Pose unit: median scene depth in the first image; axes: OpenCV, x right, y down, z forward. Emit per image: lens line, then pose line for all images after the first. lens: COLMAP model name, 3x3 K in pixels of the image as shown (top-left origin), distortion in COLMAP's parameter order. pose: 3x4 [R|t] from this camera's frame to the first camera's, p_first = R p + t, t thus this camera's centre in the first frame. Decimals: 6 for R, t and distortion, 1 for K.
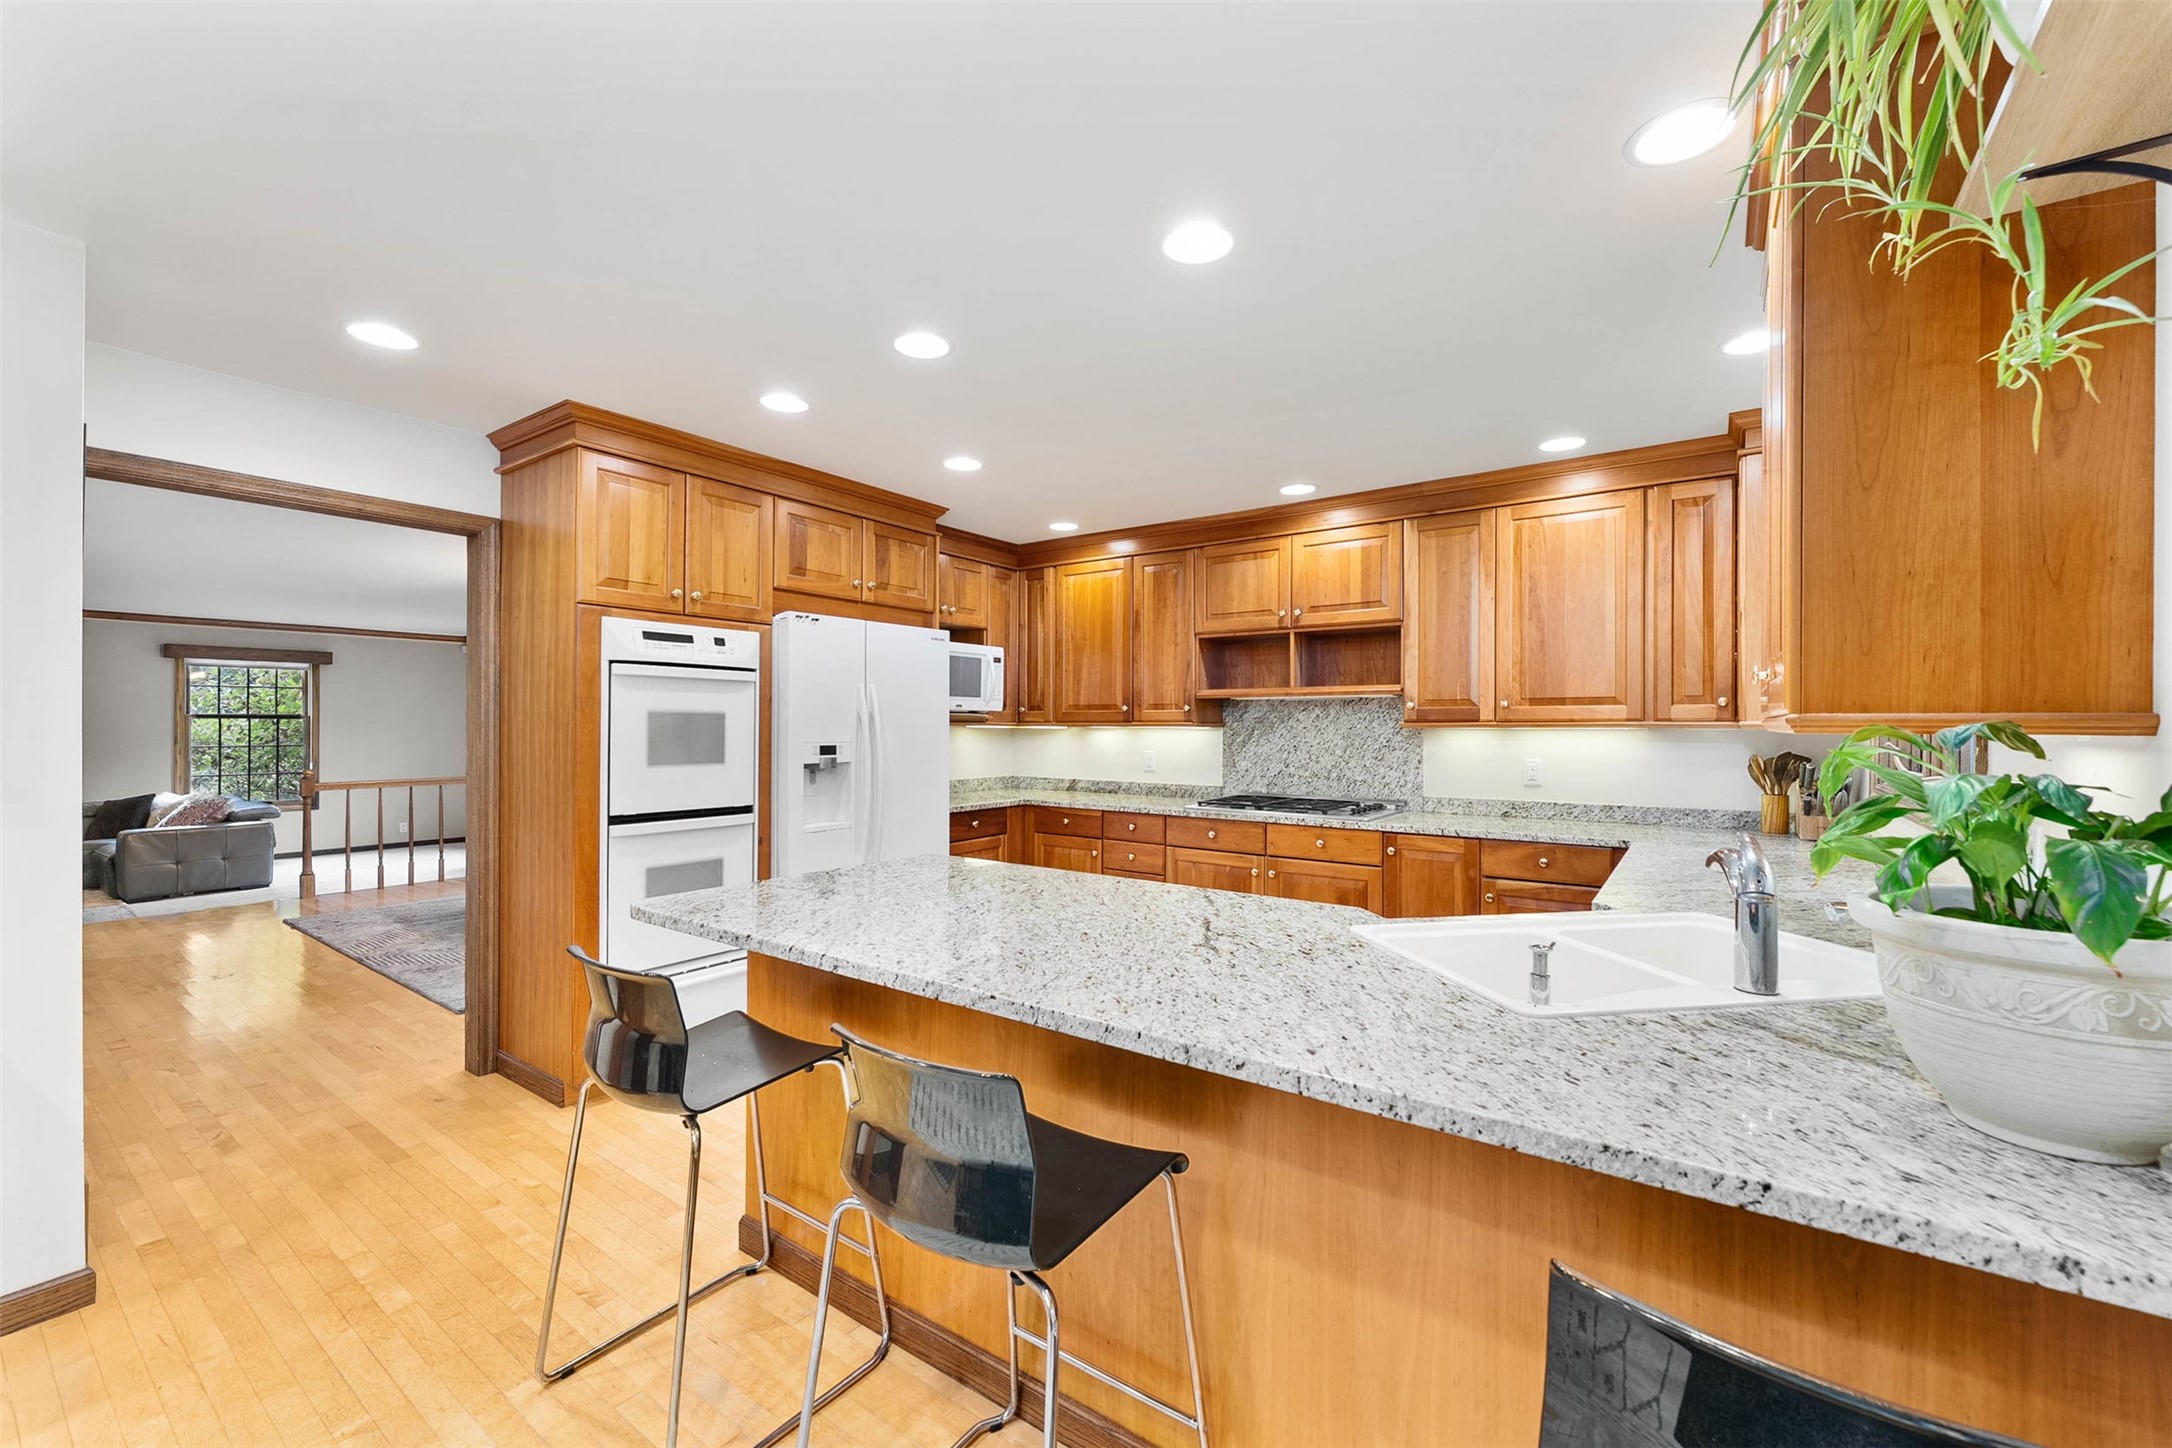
lens RADIAL K [[881.4, 0, 1093.5], [0, 881.4, 724.9], [0, 0, 1]] dist [0.001214, -0.000448]
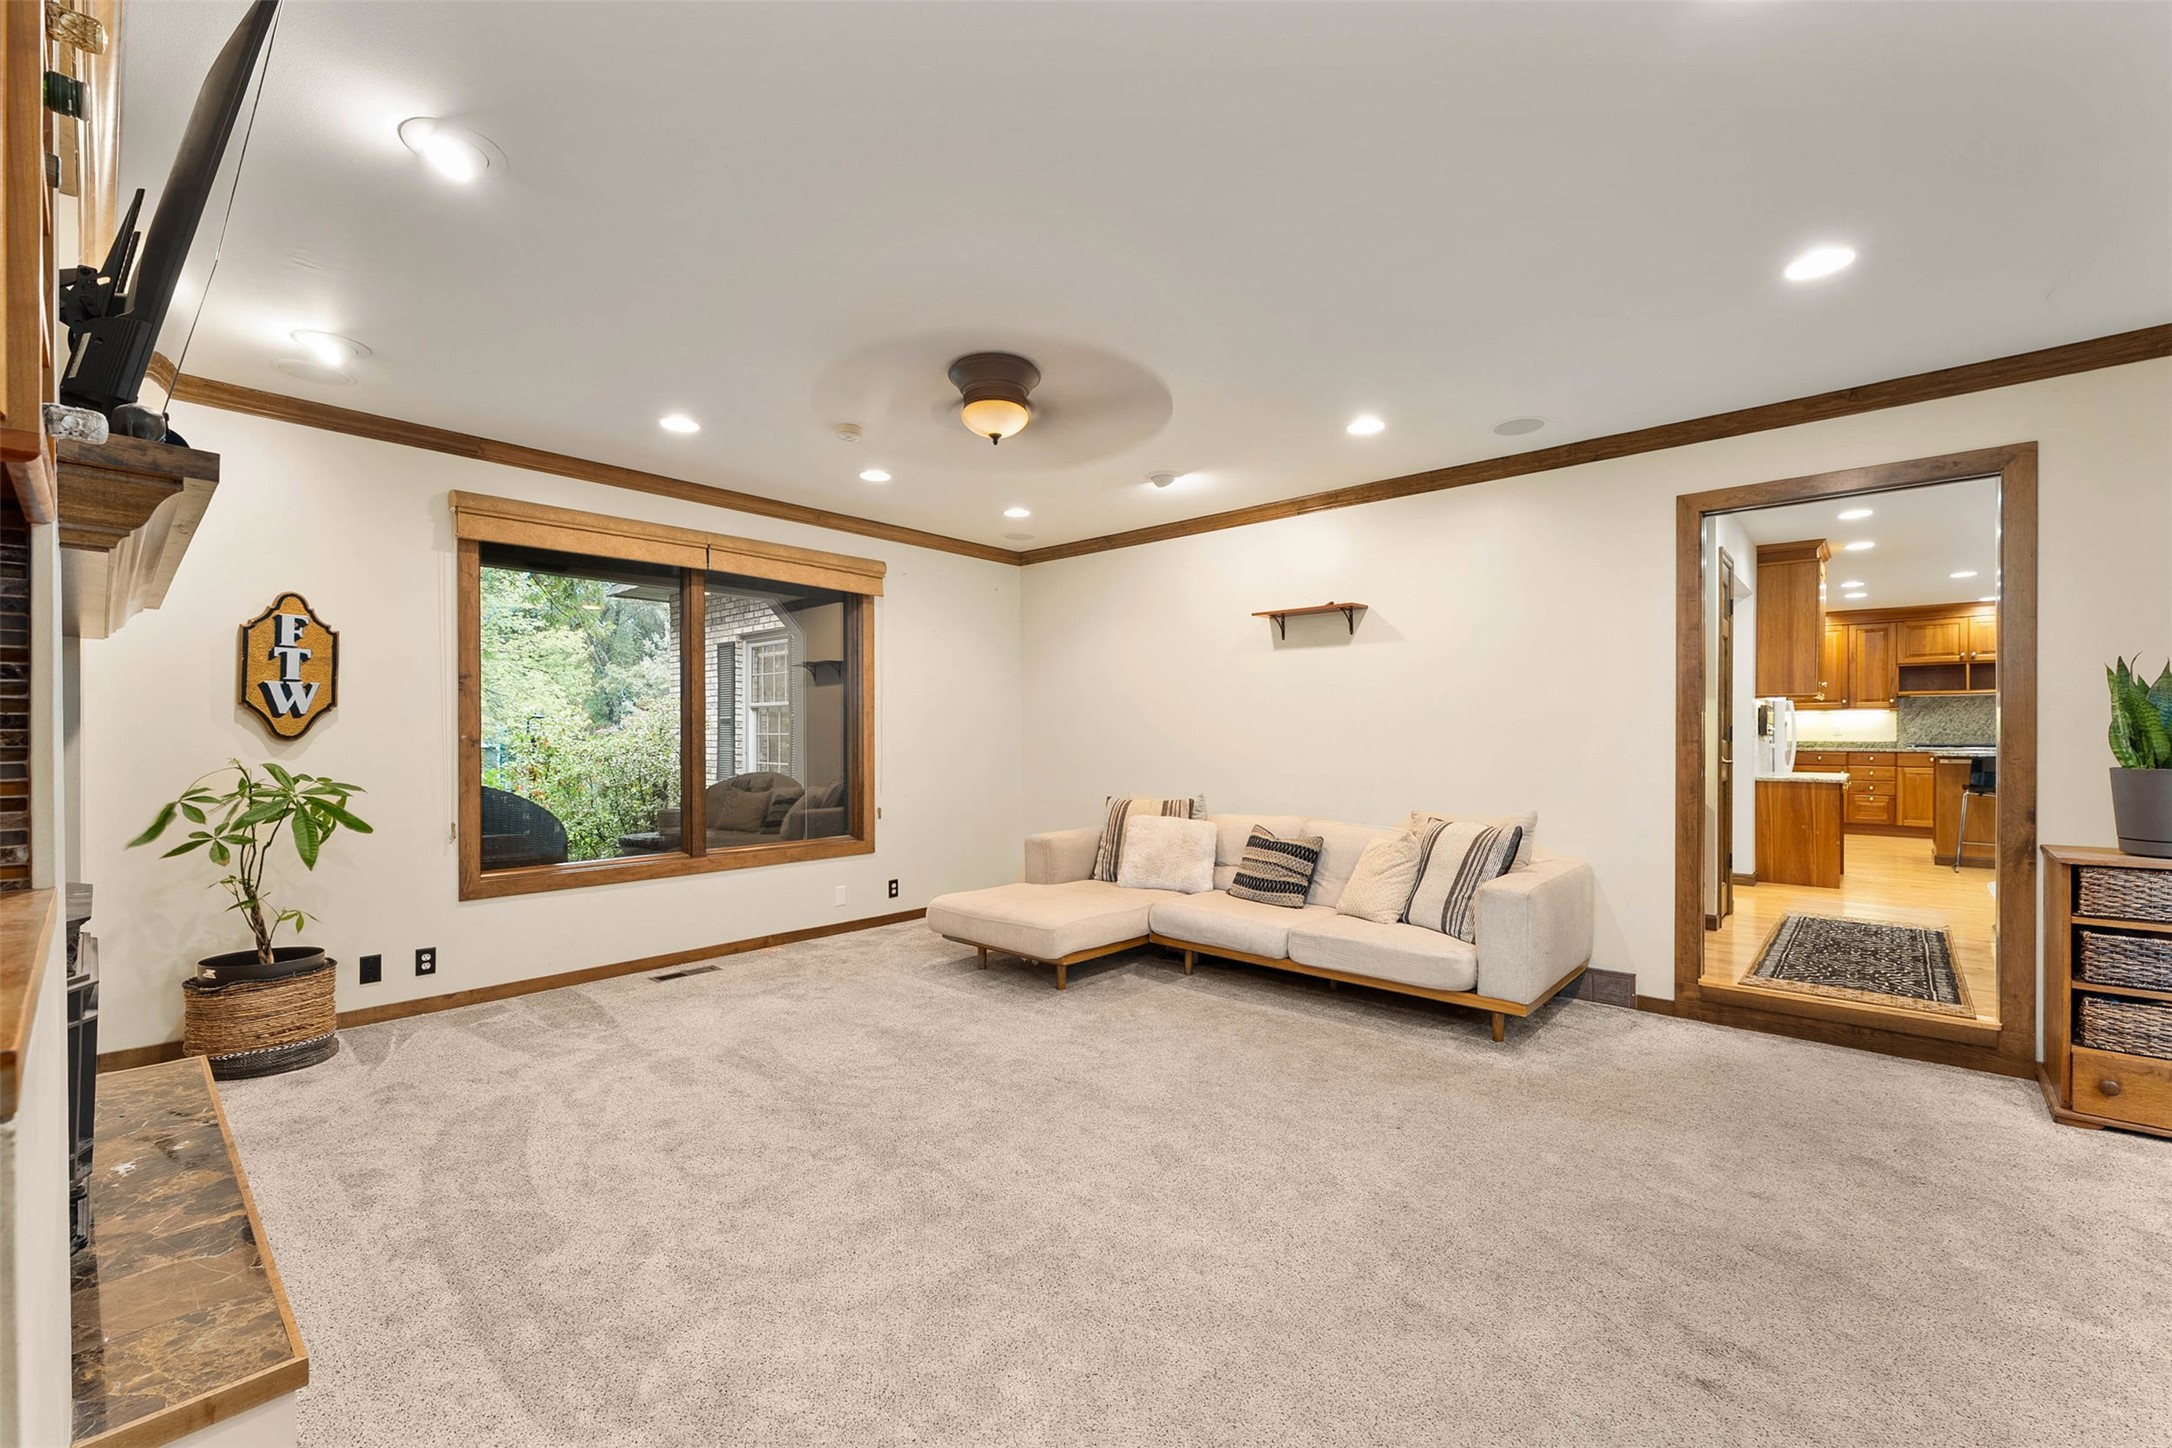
lens RADIAL K [[881.4, 0, 1093.1], [0, 881.4, 736.9], [0, 0, 1]] dist [0.001214, -0.000448]
pose [[0.993362, -0.003669, -0.114973, -1.694904], [0.003923, 0.999990, 0.001987, 0.059862], [0.114965, -0.002425, 0.993367, -1.394407]]
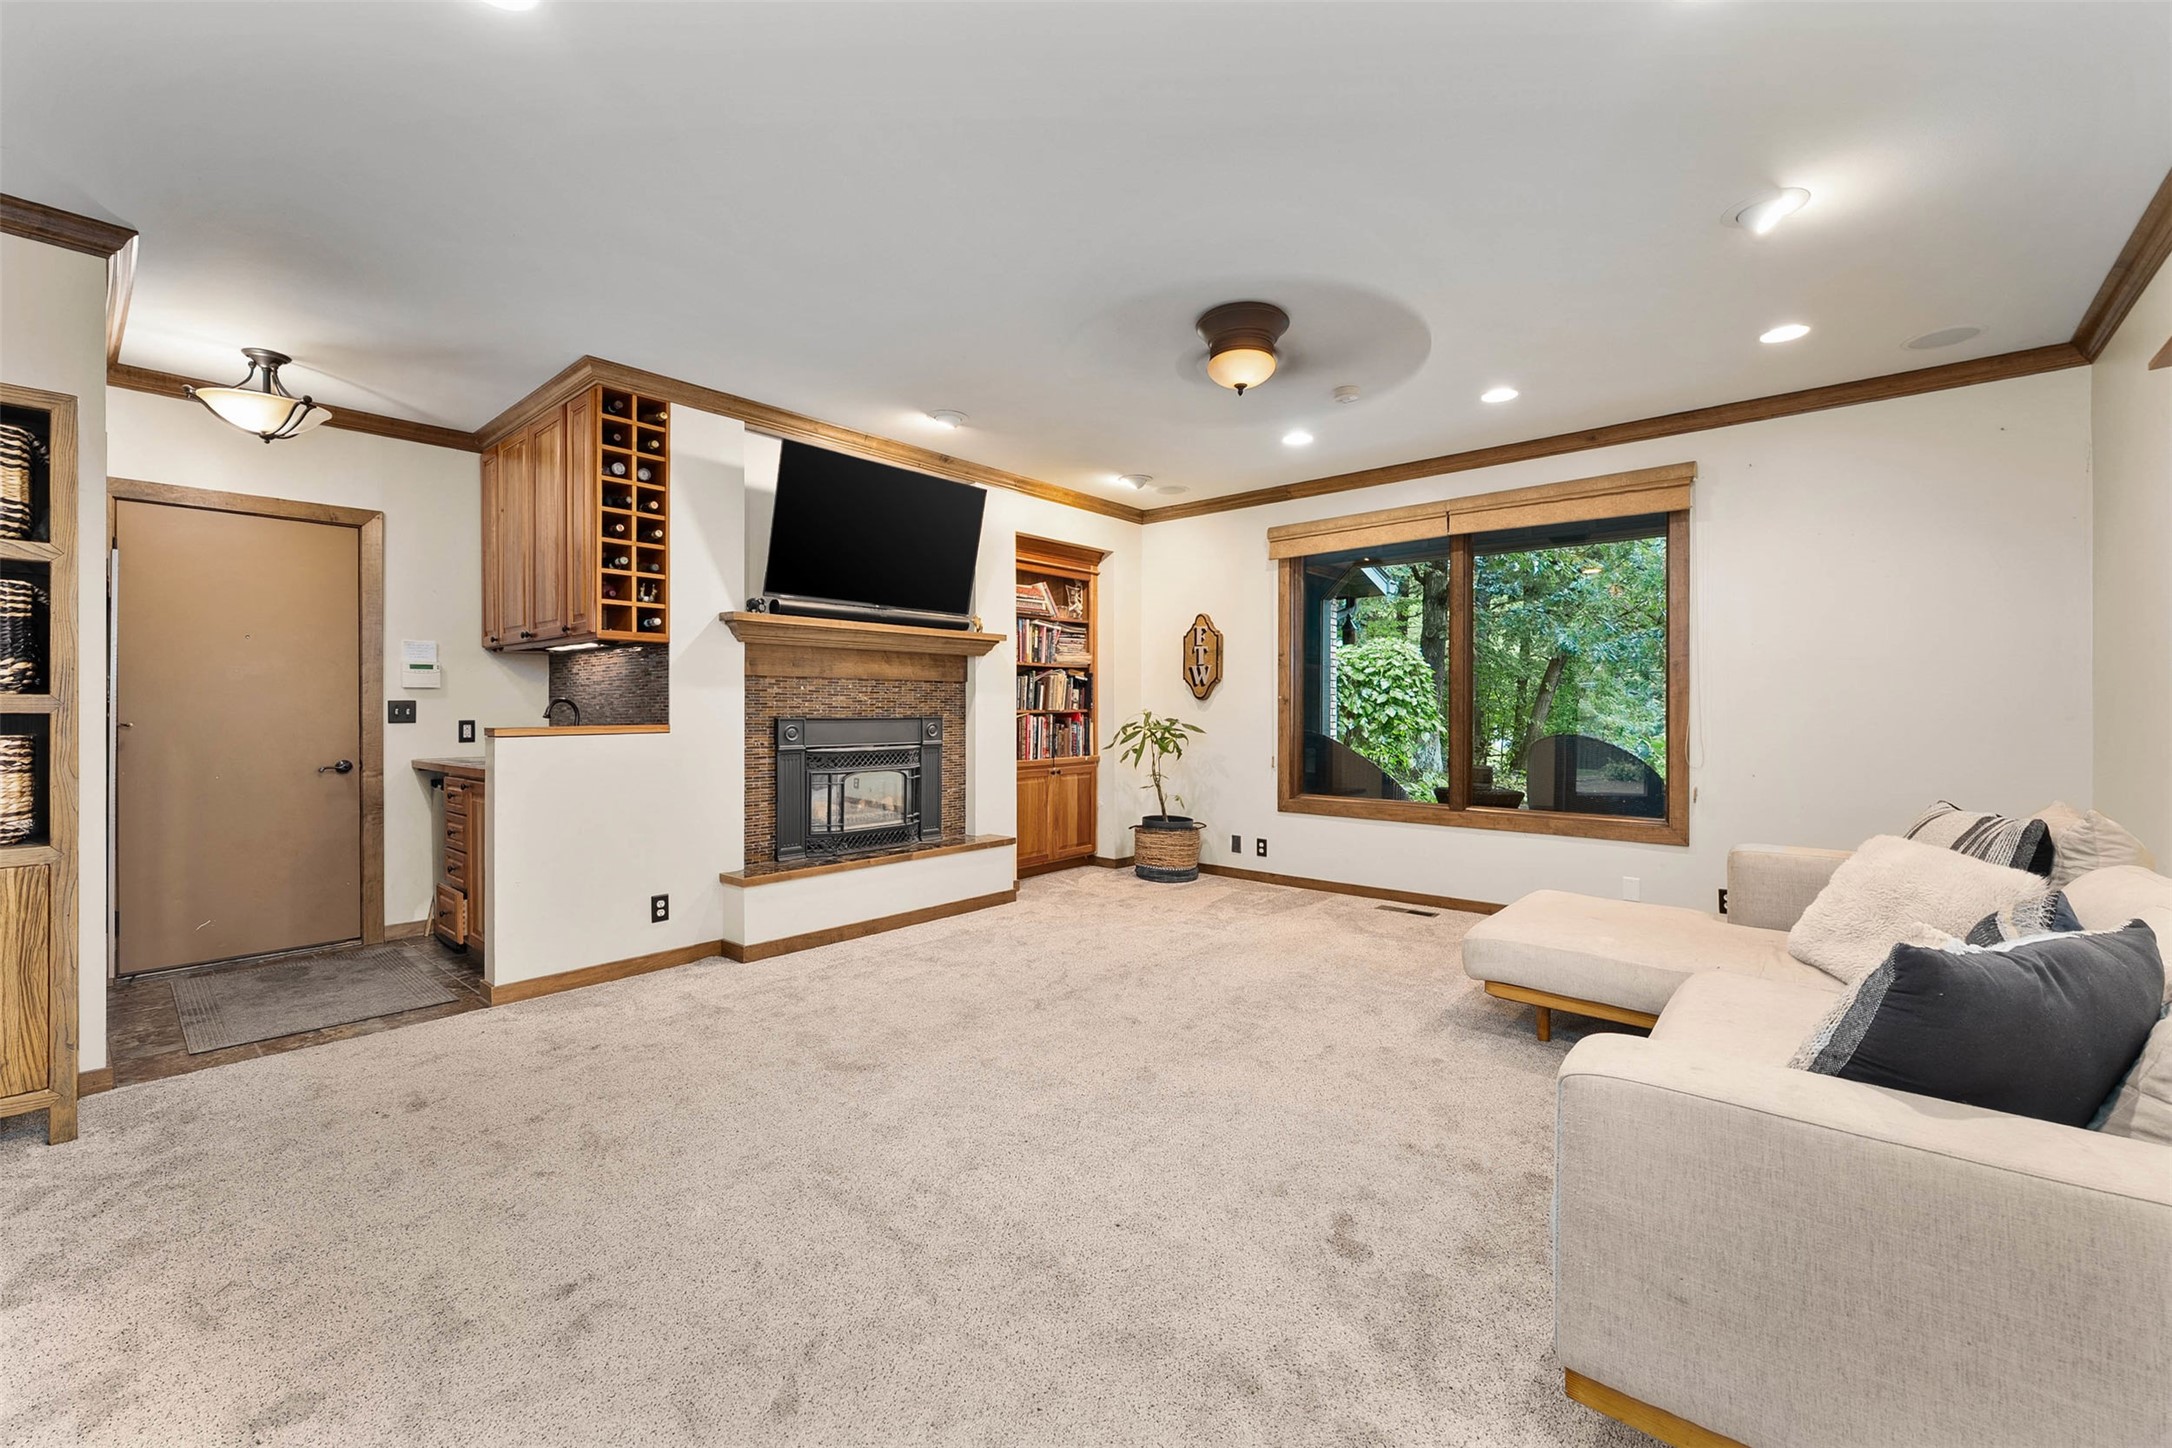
lens RADIAL K [[881.4, 0, 1081.6], [0, 881.4, 709.9], [0, 0, 1]] dist [0.001214, -0.000448]
pose [[-0.098804, -0.002624, -0.995103, -1.070855], [-0.000222, 0.999997, -0.002615, 0.083149], [0.995107, -0.000038, -0.098804, -0.677584]]
